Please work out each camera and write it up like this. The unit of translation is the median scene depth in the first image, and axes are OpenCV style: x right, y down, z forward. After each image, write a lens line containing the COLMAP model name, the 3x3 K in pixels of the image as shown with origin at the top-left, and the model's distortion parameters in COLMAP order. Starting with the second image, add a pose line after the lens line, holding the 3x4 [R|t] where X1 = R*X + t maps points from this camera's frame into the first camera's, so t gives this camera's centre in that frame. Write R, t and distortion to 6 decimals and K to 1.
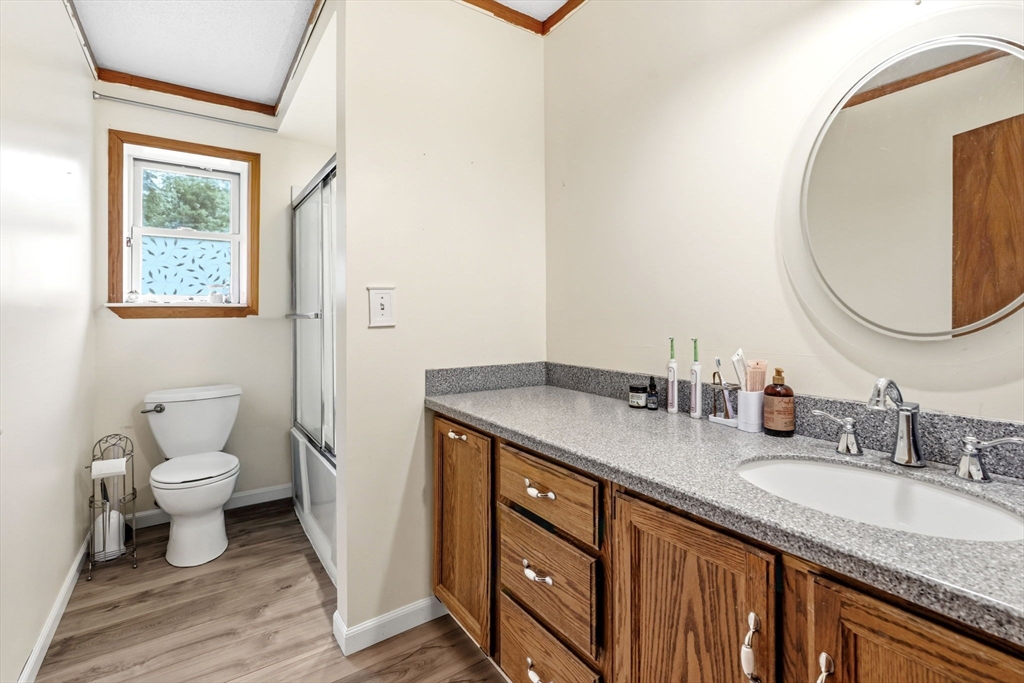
lens RADIAL K [[465.3, 0, 508.8], [0, 465.3, 312.8], [0, 0, 1]] dist [-0.017341, 0.000086]
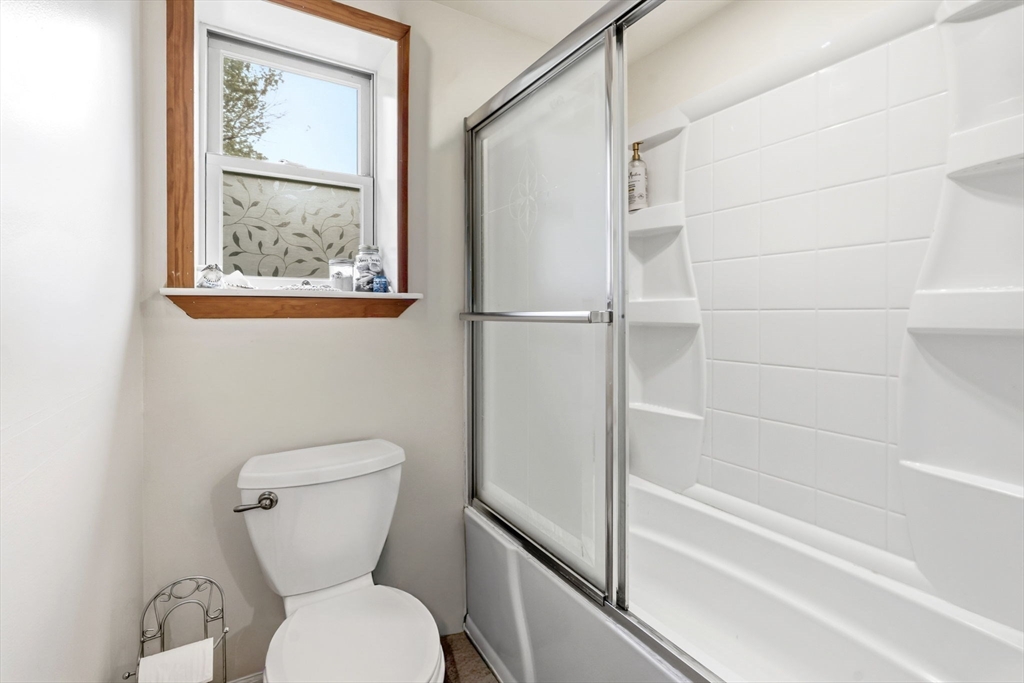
lens RADIAL K [[465.3, 0, 512.0], [0, 465.3, 317.5], [0, 0, 1]] dist [-0.017341, 0.000086]
pose [[0.998248, 0.010967, -0.058144, -0.434271], [-0.009998, 0.999807, 0.016933, -0.000882], [0.058319, -0.016322, 0.998165, 0.482750]]
